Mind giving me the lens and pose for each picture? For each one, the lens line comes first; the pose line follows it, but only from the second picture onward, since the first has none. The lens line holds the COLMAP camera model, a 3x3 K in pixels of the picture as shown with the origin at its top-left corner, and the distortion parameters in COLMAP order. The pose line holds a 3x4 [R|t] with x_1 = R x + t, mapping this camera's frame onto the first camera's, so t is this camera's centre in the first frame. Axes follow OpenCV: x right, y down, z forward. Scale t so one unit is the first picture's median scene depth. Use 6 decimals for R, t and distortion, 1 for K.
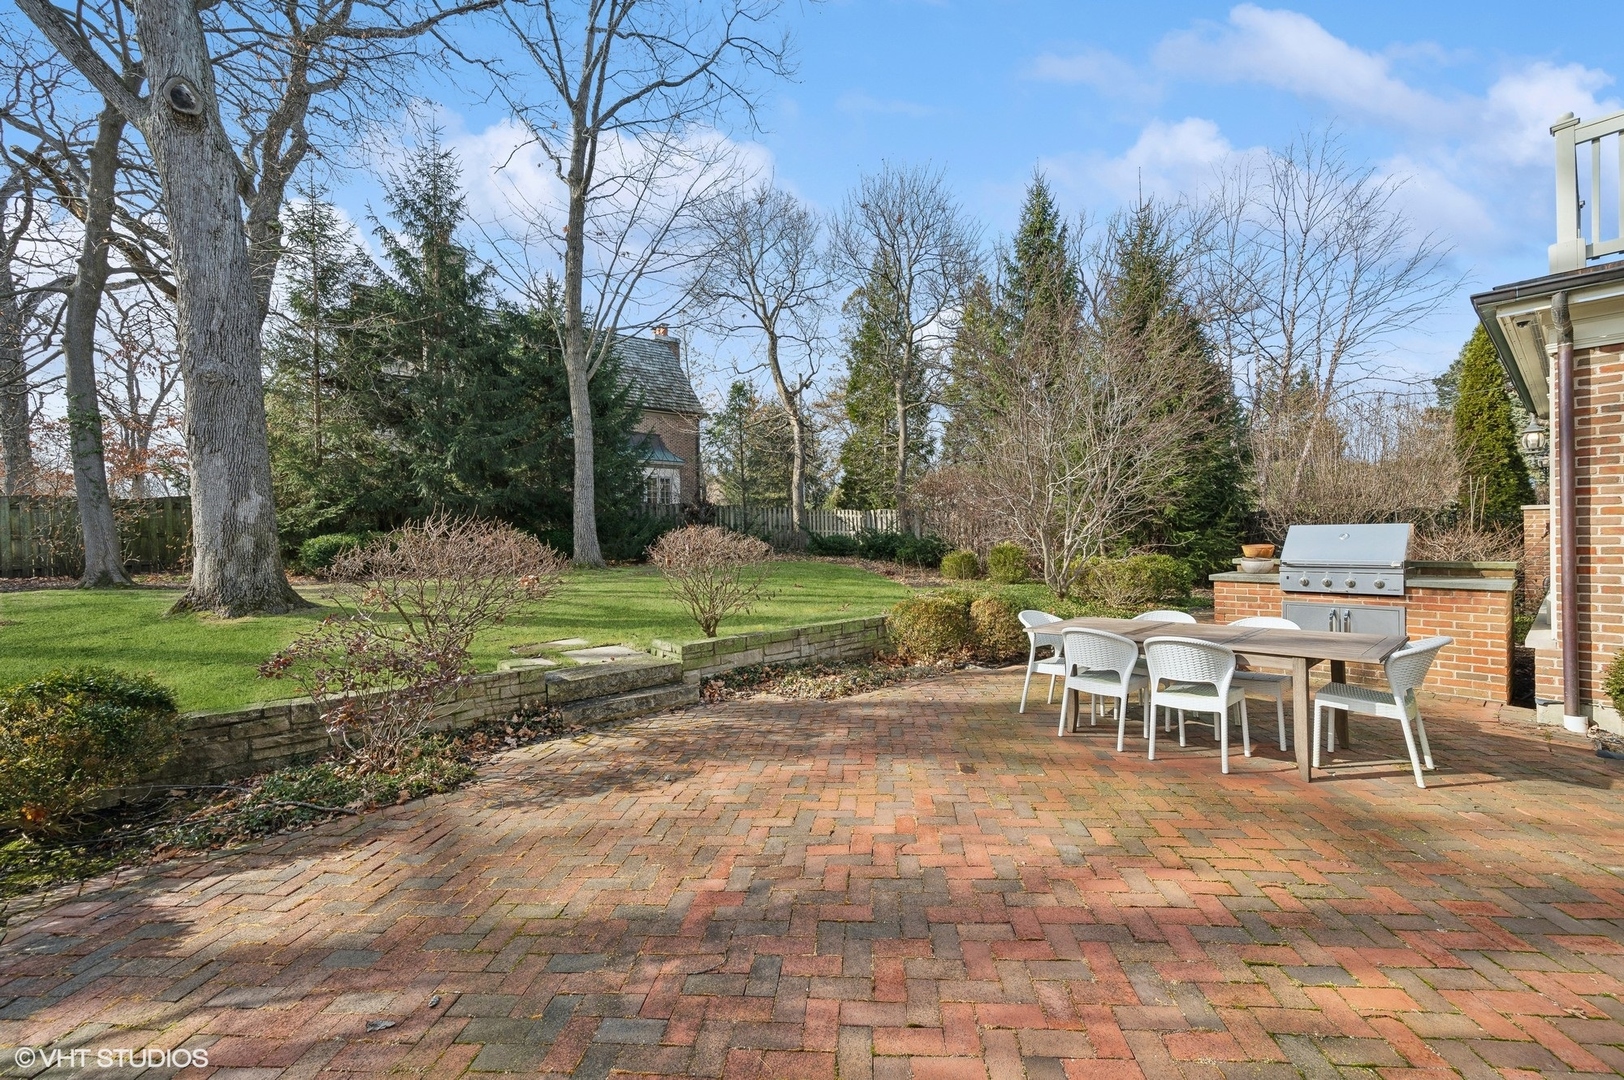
lens RADIAL K [[656.4, 0, 812.3], [0, 656.4, 535.3], [0, 0, 1]] dist [0.000107, -0.000013]
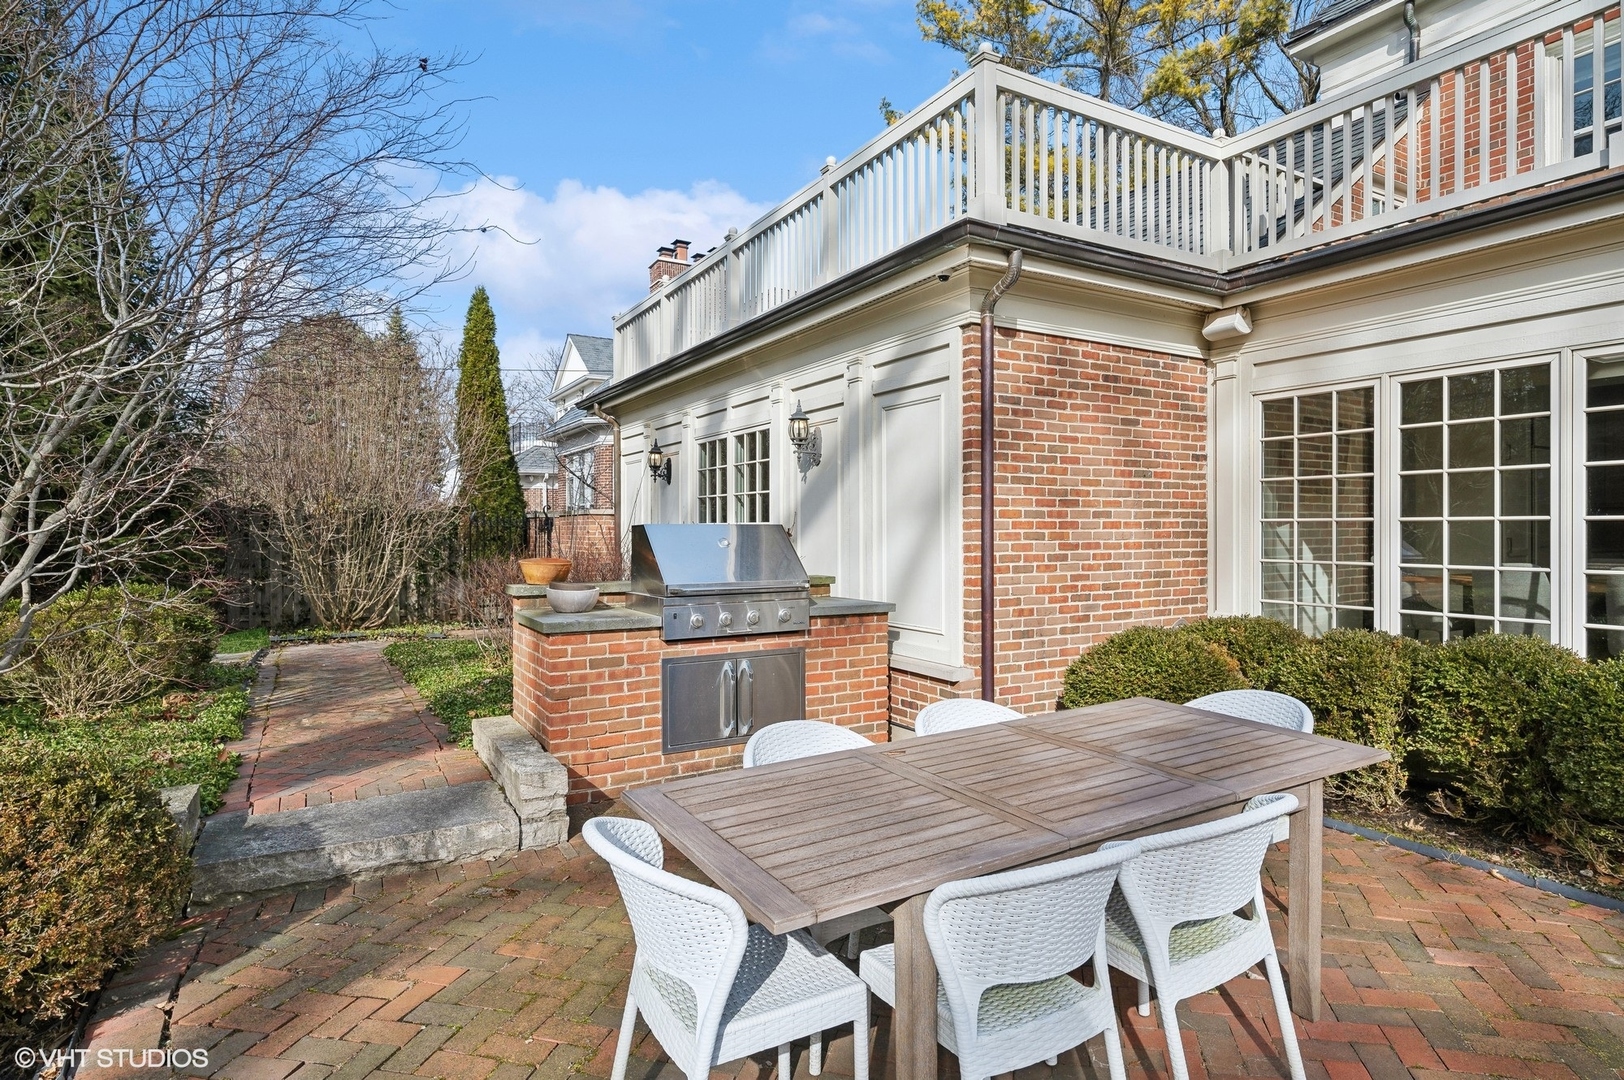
lens RADIAL K [[882.2, 0, 820.2], [0, 882.2, 538.1], [0, 0, 1]] dist [-0.002946, -0.000267]
pose [[0.194515, 0.005777, 0.980883, -0.003347], [0.002348, 0.999977, -0.006355, 0.001488], [-0.980897, 0.003539, 0.194497, 0.727781]]
